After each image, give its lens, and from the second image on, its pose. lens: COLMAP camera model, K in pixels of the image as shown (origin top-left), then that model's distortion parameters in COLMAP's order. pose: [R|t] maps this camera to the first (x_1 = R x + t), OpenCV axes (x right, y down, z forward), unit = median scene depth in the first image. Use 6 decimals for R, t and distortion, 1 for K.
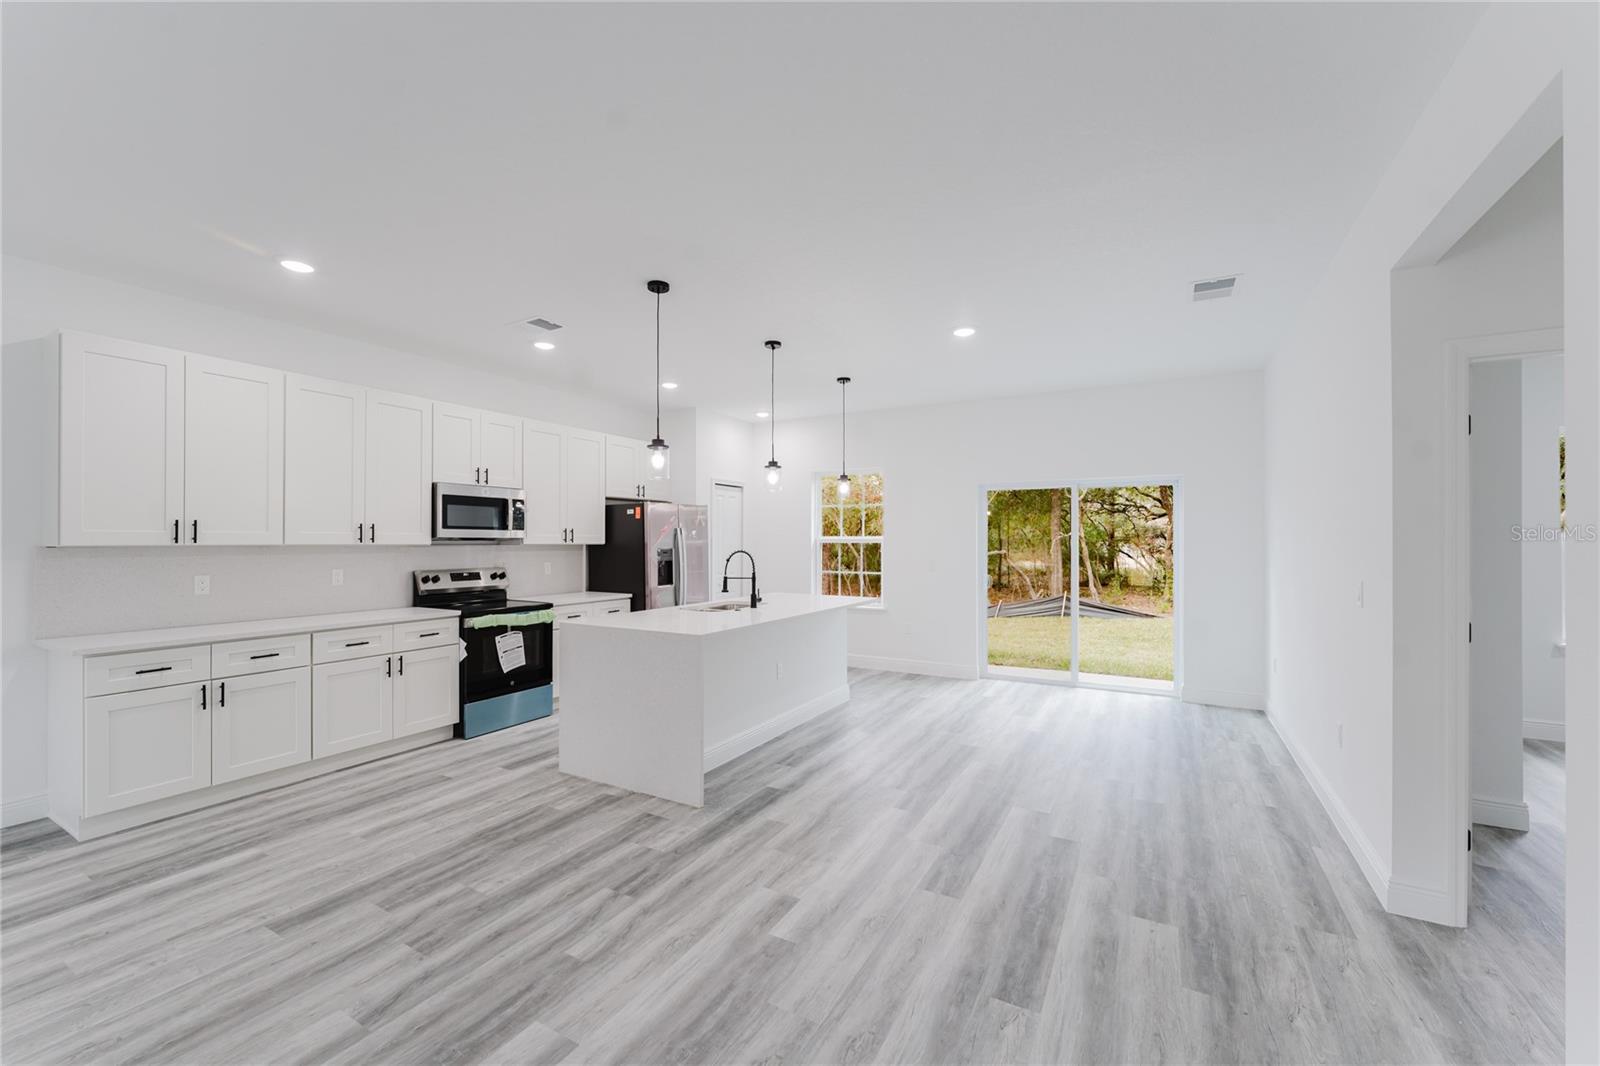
lens RADIAL K [[638.6, 0, 796.0], [0, 638.6, 538.5], [0, 0, 1]] dist [-0.008934, 0.001608]
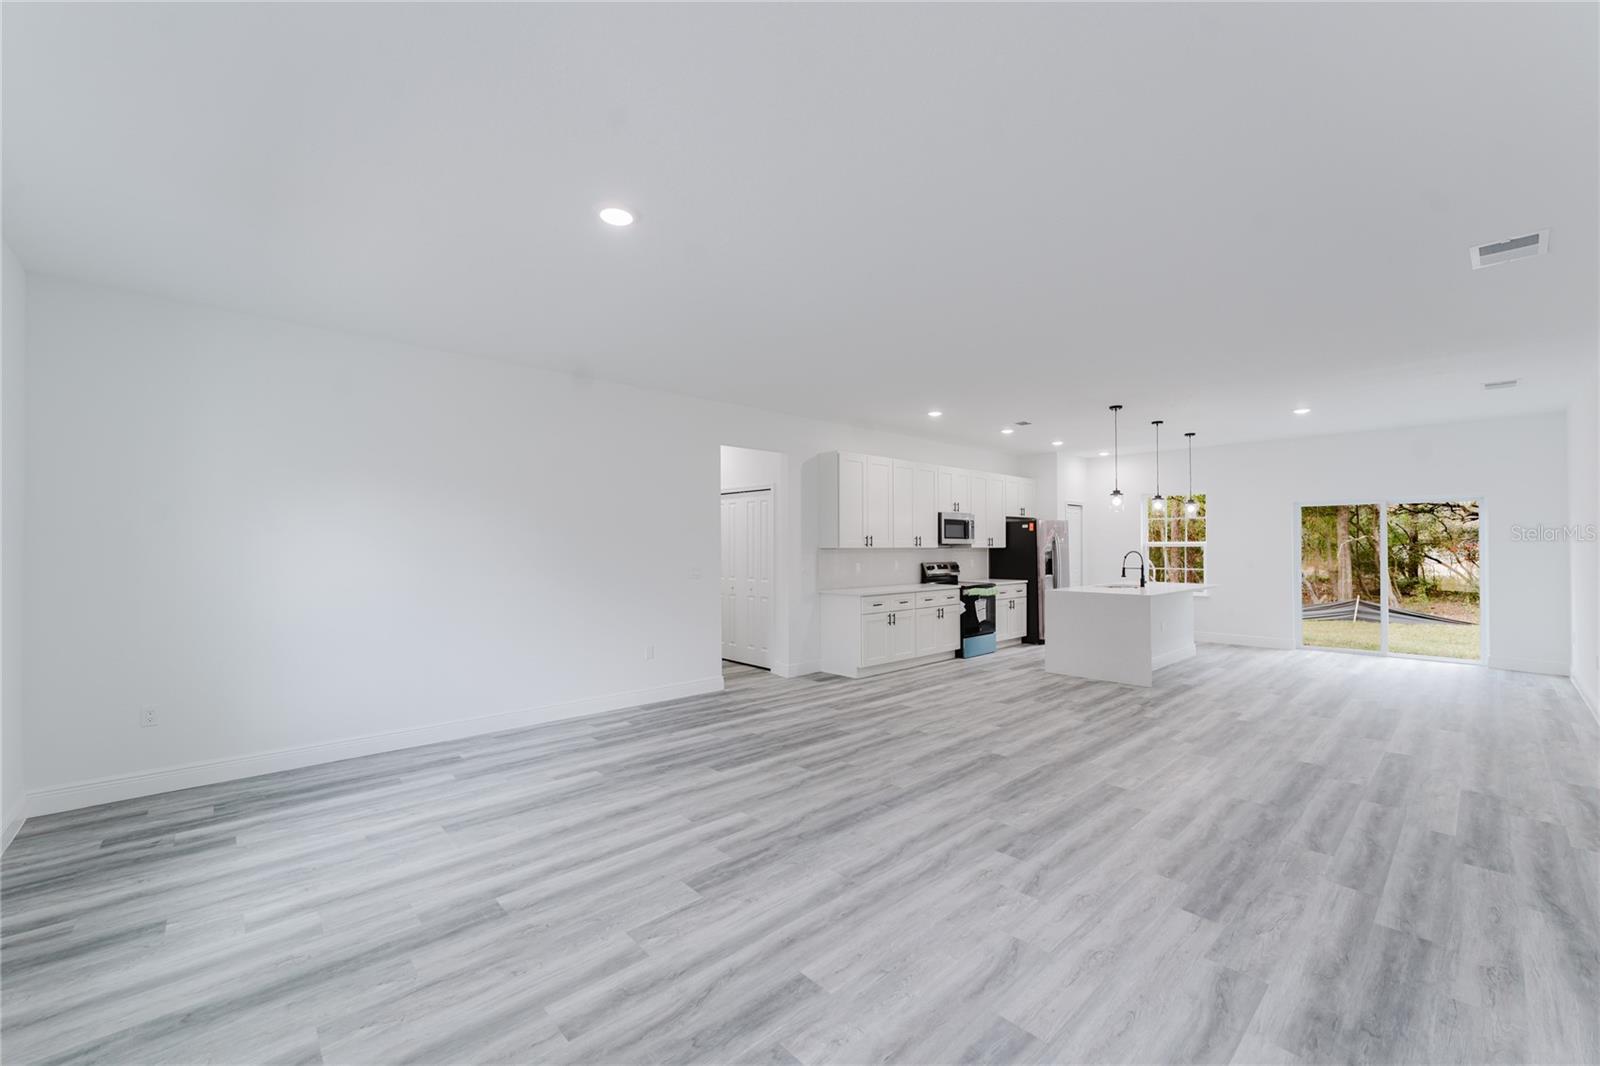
lens RADIAL K [[638.6, 0, 795.3], [0, 638.6, 538.7], [0, 0, 1]] dist [-0.008934, 0.001608]
pose [[0.951738, -0.005628, -0.306860, -0.452766], [0.003290, 0.999961, -0.008137, -0.002534], [0.306894, 0.006734, 0.951720, -0.882119]]
